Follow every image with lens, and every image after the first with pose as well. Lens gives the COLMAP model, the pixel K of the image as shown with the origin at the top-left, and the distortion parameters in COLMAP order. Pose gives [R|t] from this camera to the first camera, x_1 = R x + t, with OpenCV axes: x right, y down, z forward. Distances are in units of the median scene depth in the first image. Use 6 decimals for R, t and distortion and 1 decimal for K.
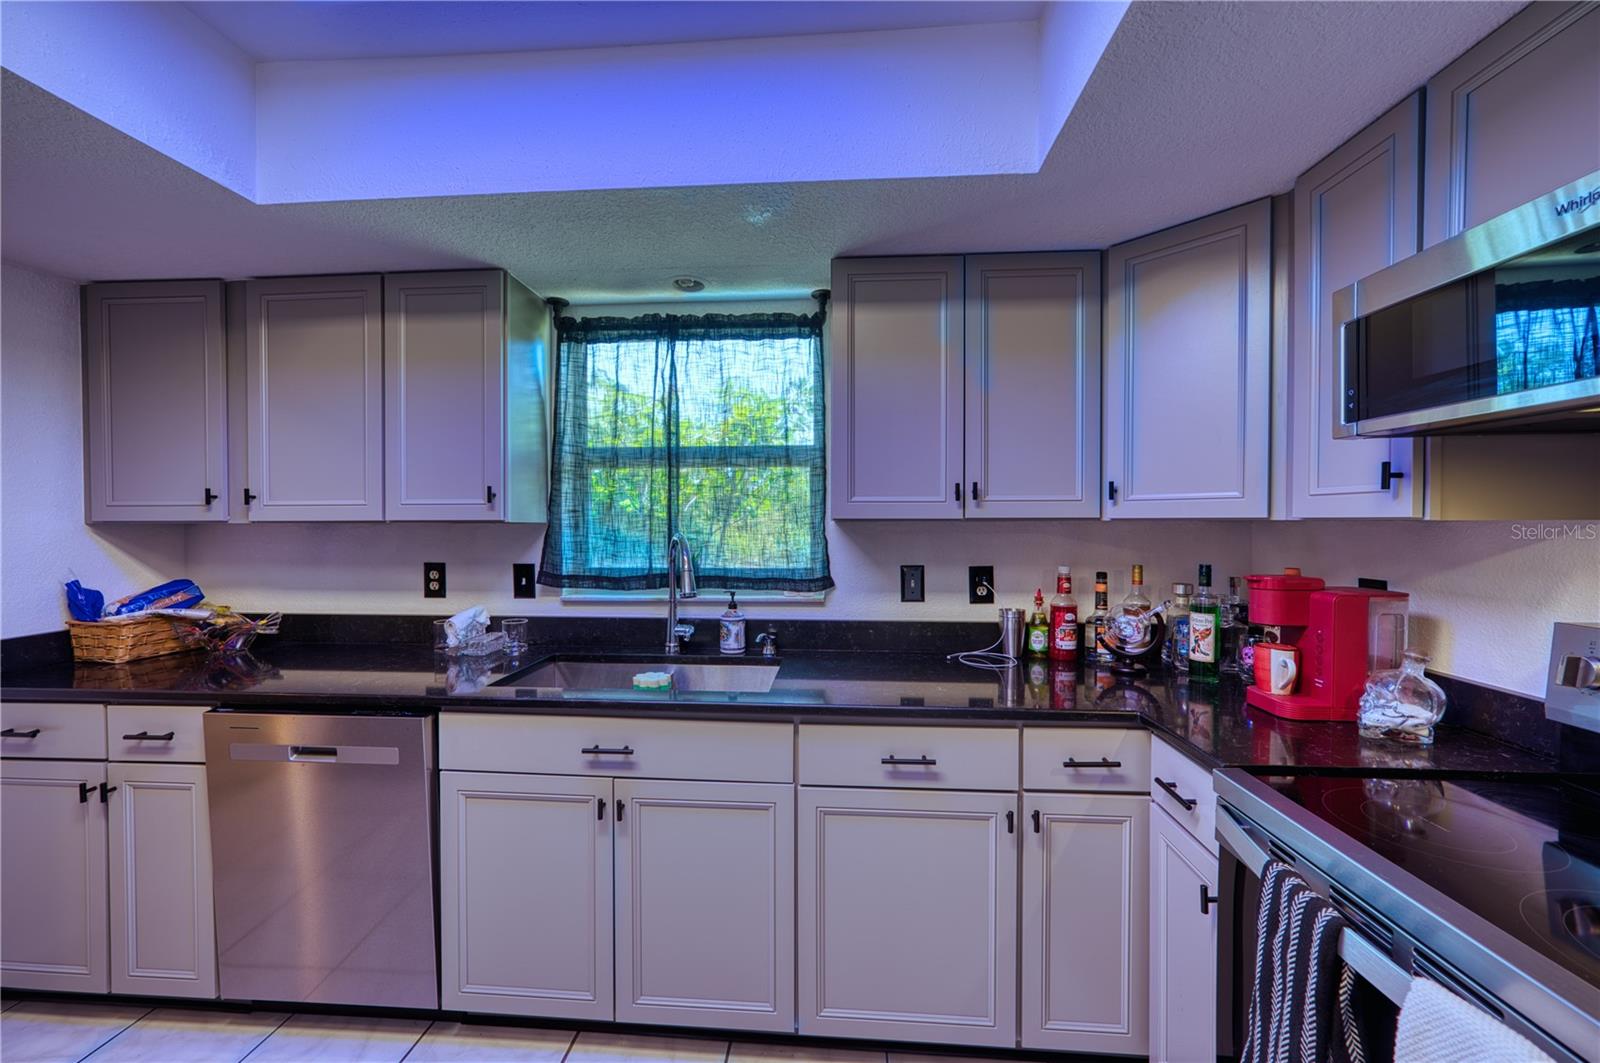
lens RADIAL K [[631.8, 0, 800.5], [0, 631.8, 529.4], [0, 0, 1]] dist [-0.002955, 0.000273]
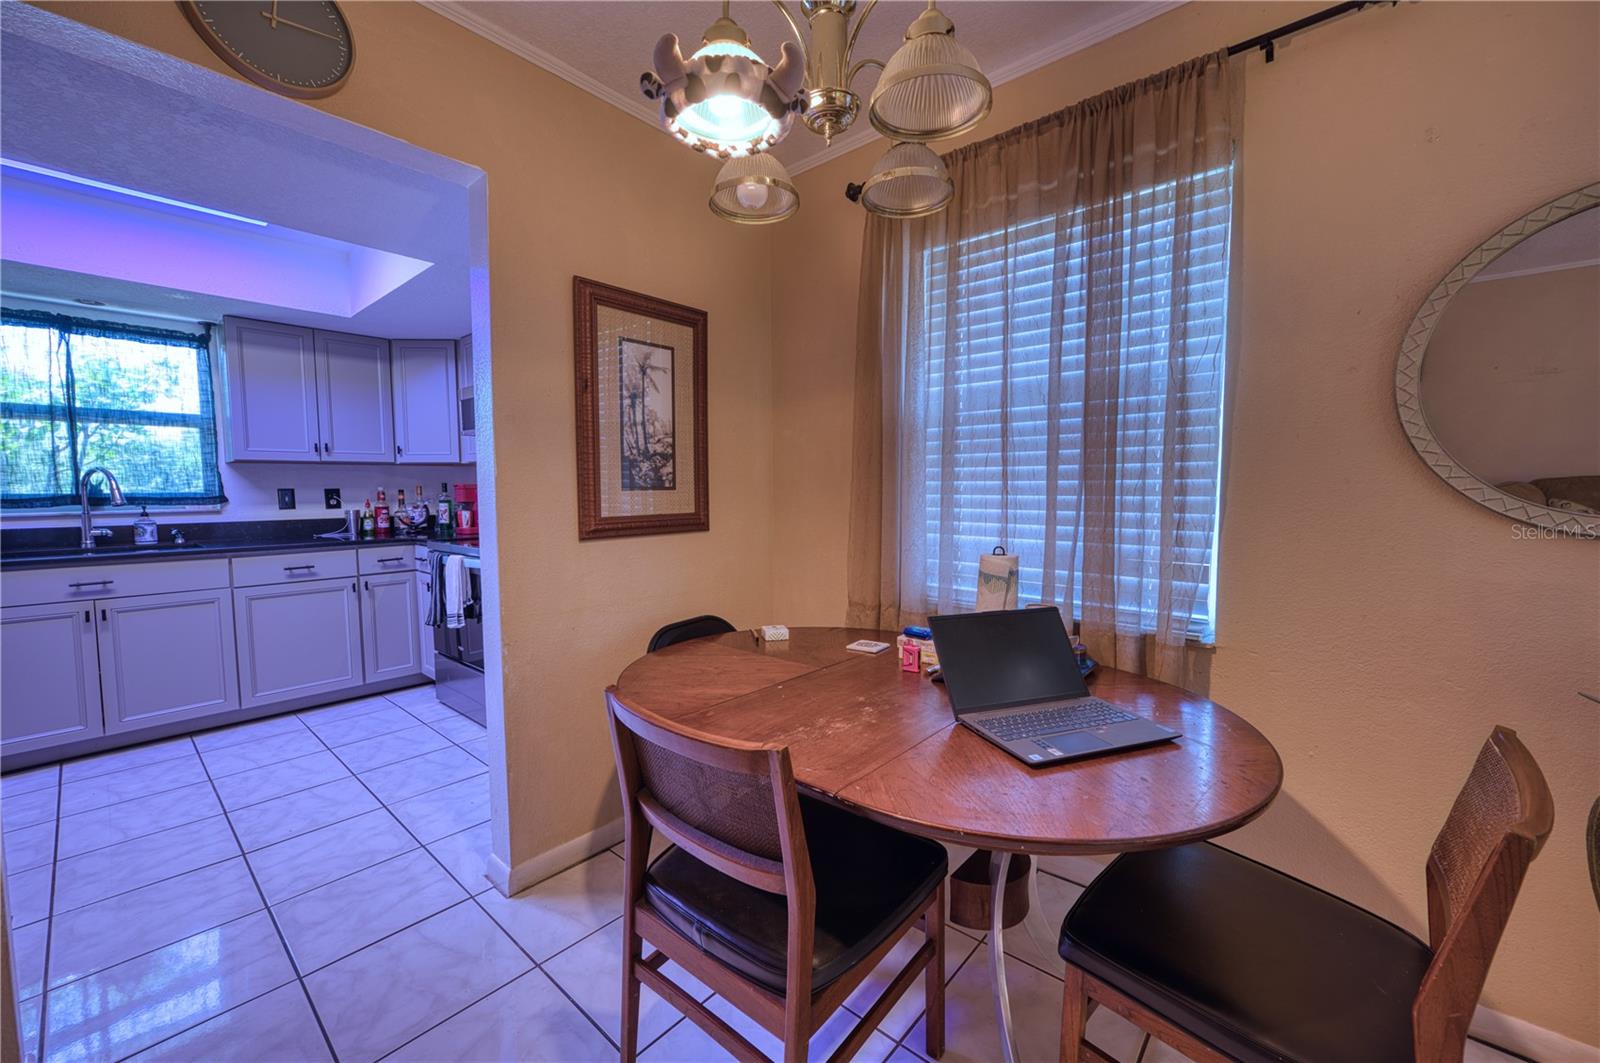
lens RADIAL K [[631.8, 0, 800.5], [0, 631.8, 529.4], [0, 0, 1]] dist [-0.002955, 0.000273]
pose [[0.601686, -0.057289, 0.796675, -0.375749], [0.018423, 0.998154, 0.057863, 0.096510], [-0.798520, -0.020138, 0.601631, -1.239148]]
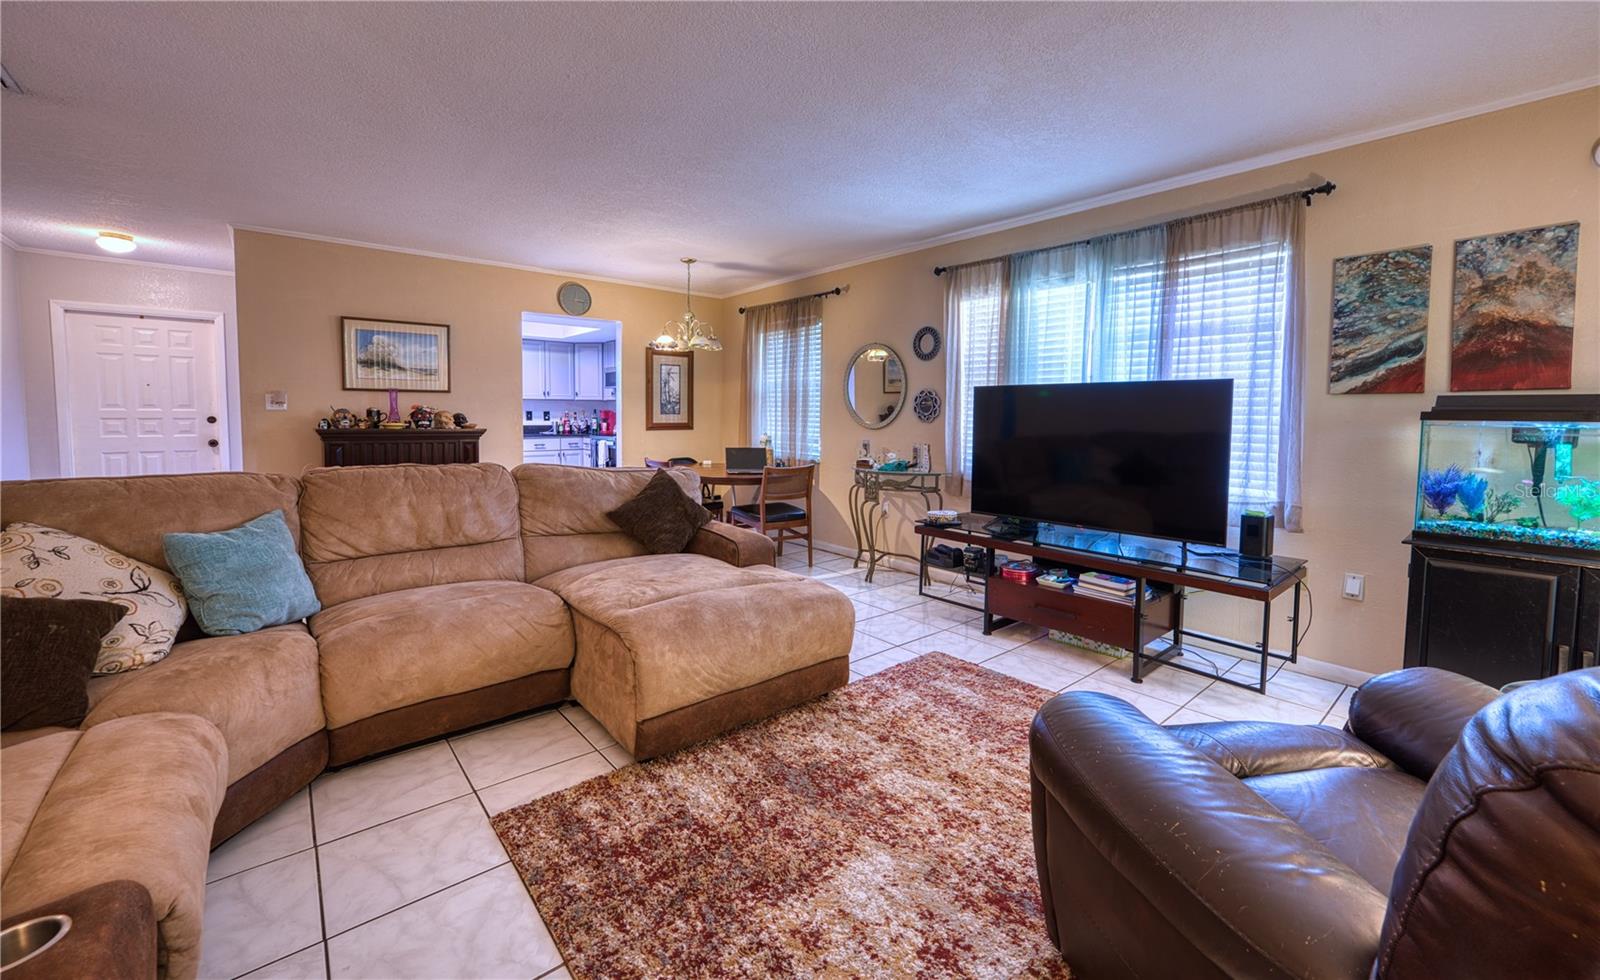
lens RADIAL K [[628.0, 0, 798.9], [0, 628.0, 451.1], [0, 0, 1]] dist [-0.000069, -0.000004]
pose [[0.715962, -0.034647, 0.697279, -1.387662], [0.001067, 0.998821, 0.048534, 0.118276], [-0.698138, -0.034004, 0.715155, -3.051281]]
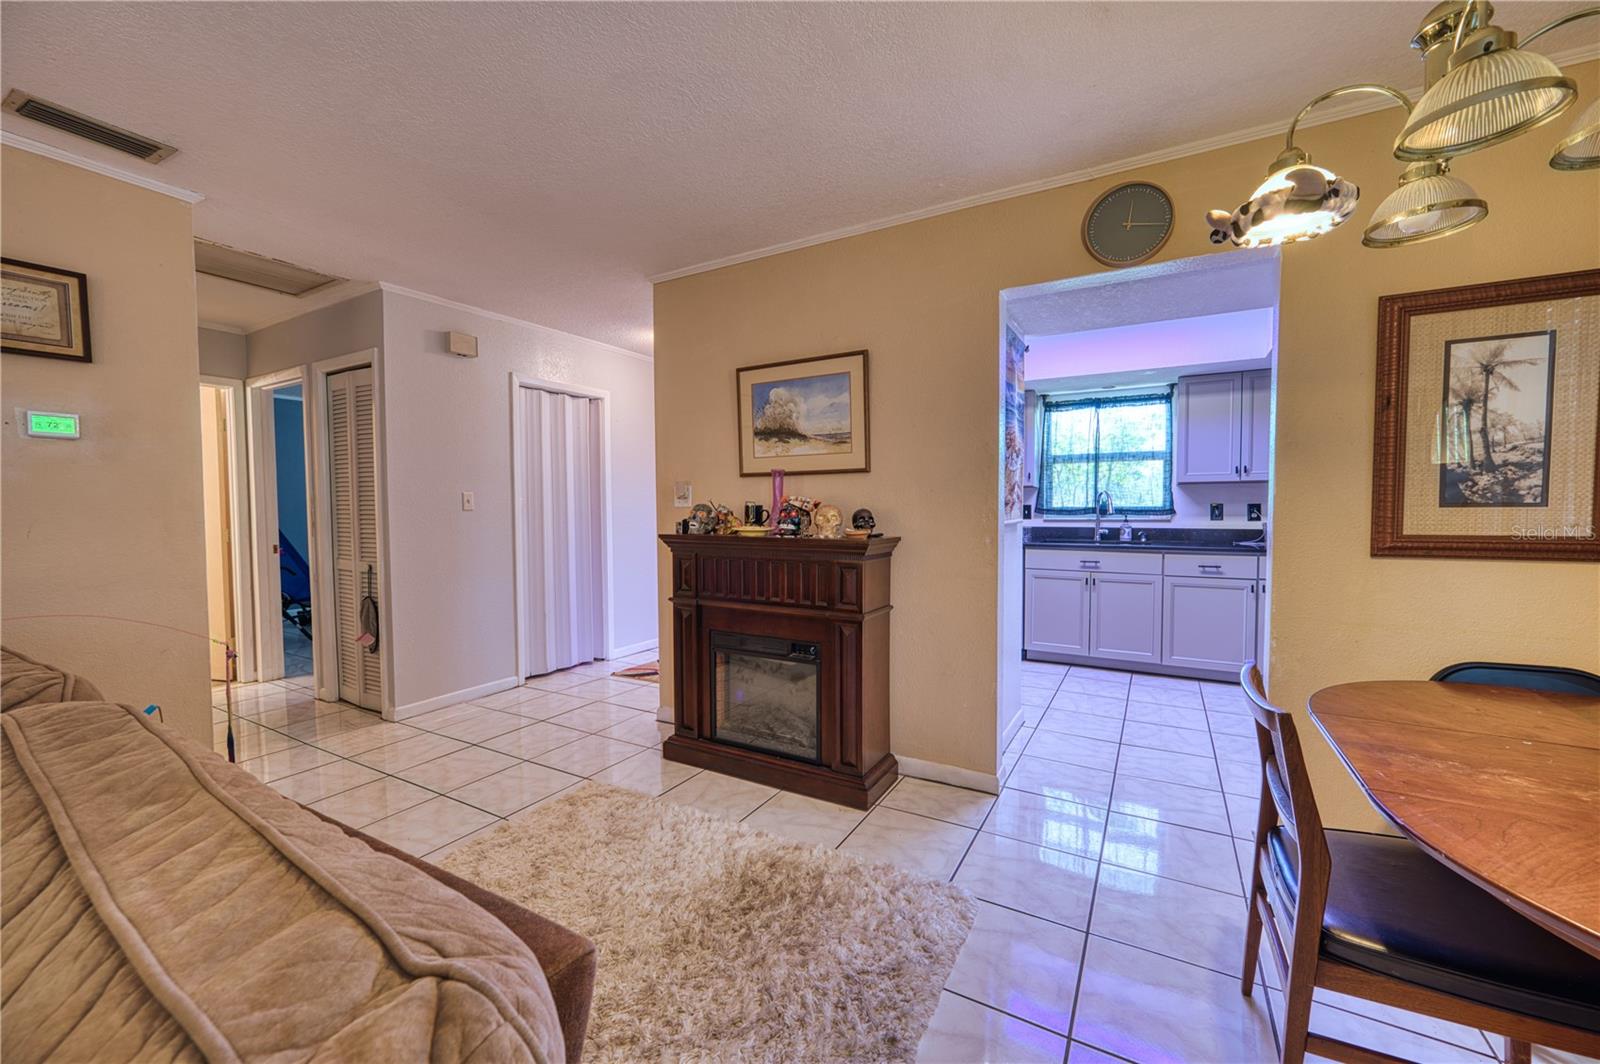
lens RADIAL K [[631.8, 0, 800.5], [0, 631.8, 529.9], [0, 0, 1]] dist [-0.002955, 0.000273]
pose [[0.902027, 0.012530, -0.431498, -0.186232], [-0.002712, 0.999723, 0.023361, 0.102003], [0.431671, -0.019902, 0.901811, -1.646343]]
